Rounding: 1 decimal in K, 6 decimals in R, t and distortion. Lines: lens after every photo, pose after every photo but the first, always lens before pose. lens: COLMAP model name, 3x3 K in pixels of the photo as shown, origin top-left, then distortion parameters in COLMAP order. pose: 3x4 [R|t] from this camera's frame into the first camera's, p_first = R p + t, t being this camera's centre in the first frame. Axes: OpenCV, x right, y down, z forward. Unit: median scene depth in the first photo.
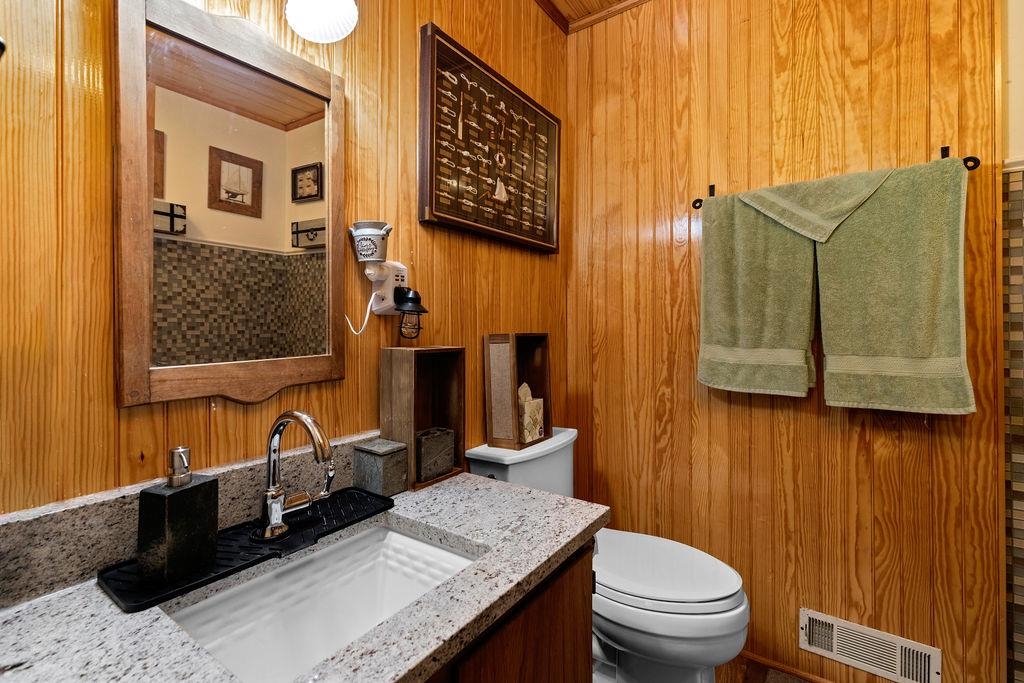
lens RADIAL K [[467.4, 0, 509.6], [0, 467.4, 324.4], [0, 0, 1]] dist [0.001987, 0.000192]
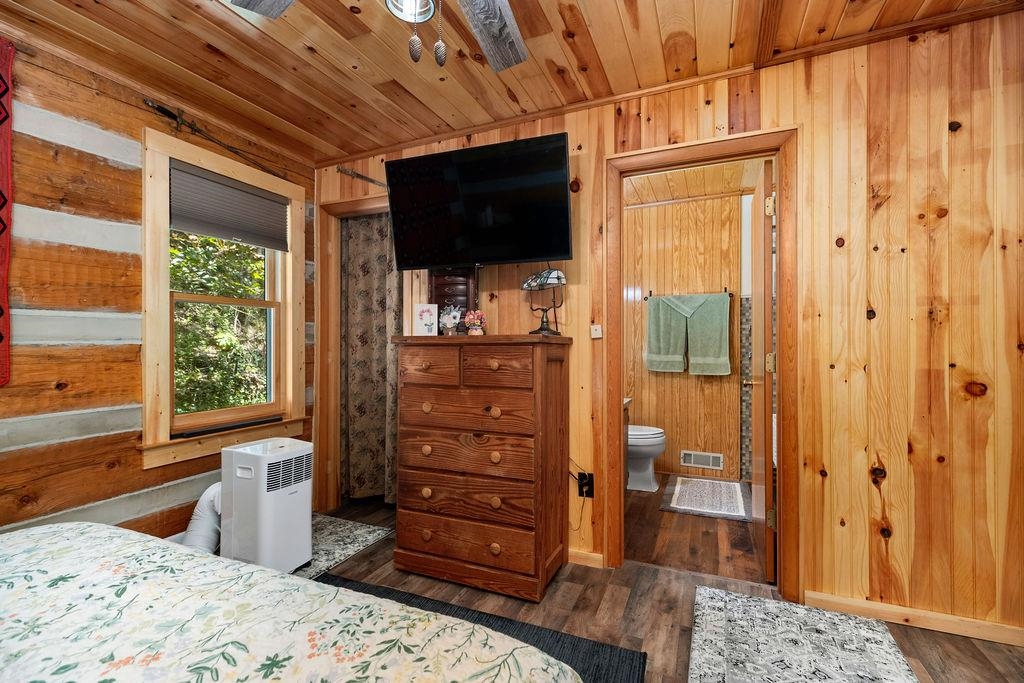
lens RADIAL K [[467.4, 0, 514.6], [0, 467.4, 347.2], [0, 0, 1]] dist [0.001987, 0.000192]
pose [[0.979358, -0.000809, 0.202129, -0.918041], [-0.002044, 0.999901, 0.013904, -0.030403], [-0.202121, -0.014030, 0.979260, -1.528675]]
